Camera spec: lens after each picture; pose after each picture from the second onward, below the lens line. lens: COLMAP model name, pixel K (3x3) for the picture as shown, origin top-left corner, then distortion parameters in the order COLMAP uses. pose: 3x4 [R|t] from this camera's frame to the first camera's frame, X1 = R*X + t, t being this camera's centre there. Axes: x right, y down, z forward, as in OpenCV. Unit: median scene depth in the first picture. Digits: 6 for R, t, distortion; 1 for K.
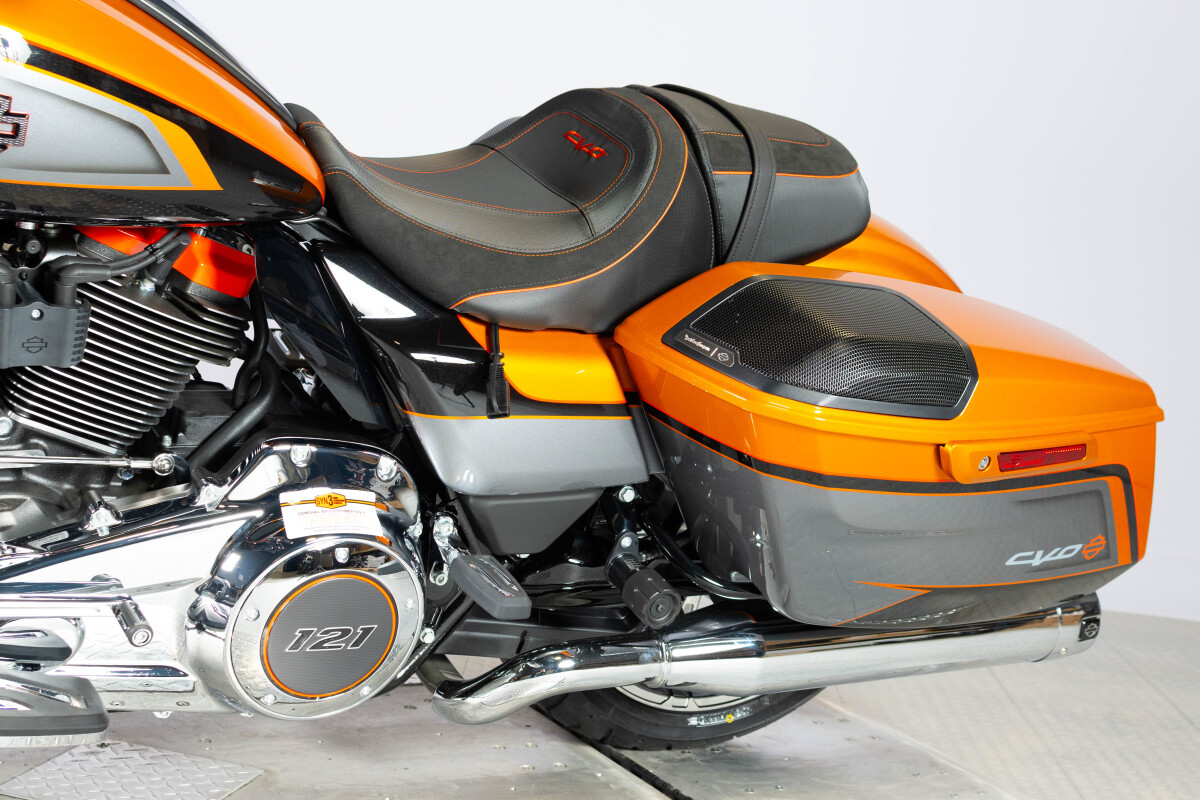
lens RADIAL K [[1833.7, 0, 658.4], [0, 1833.7, 400.3], [0, 0, 1]] dist [-0.004656, 0.022703]
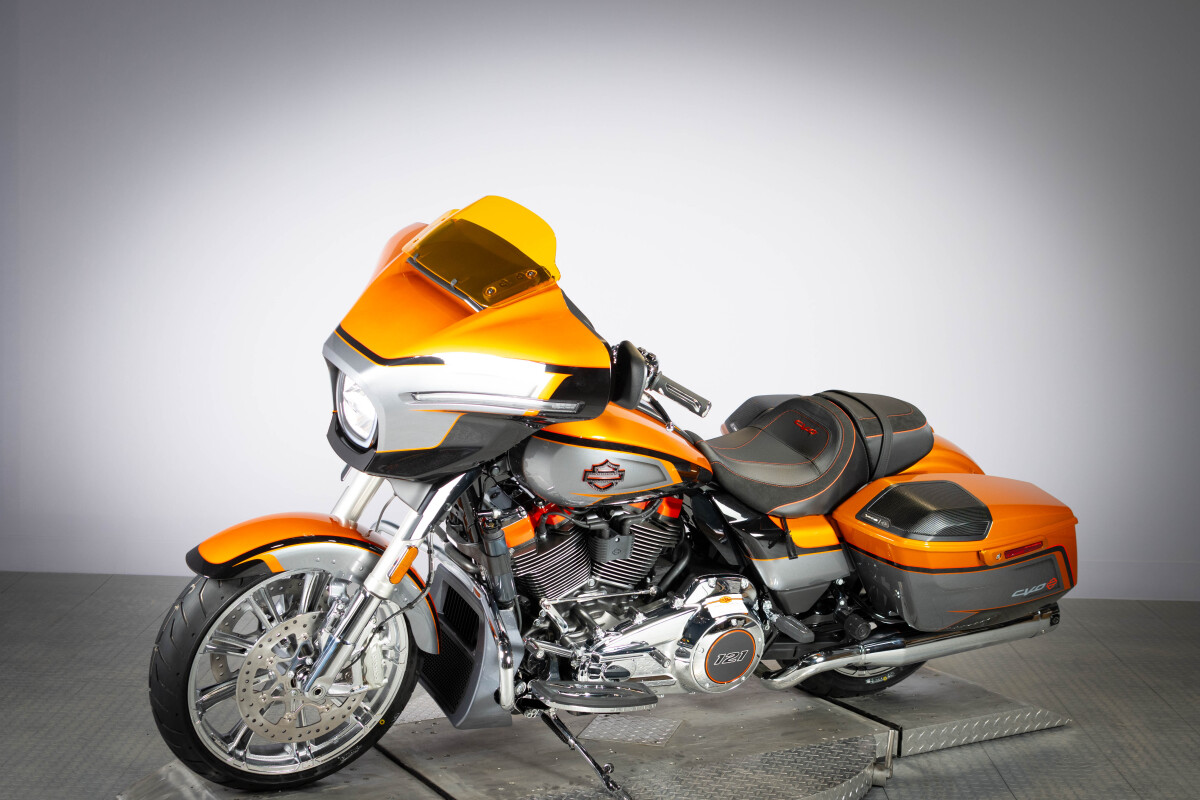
lens RADIAL K [[1874.0, 0, 600.0], [0, 1874.0, 400.0], [0, 0, 1]] dist [-0.001306, -0.006638]
pose [[0.995269, -0.094710, -0.021677, -0.248502], [0.094831, 0.995483, 0.004644, -0.217024], [0.021139, -0.006677, 0.999754, -1.350843]]
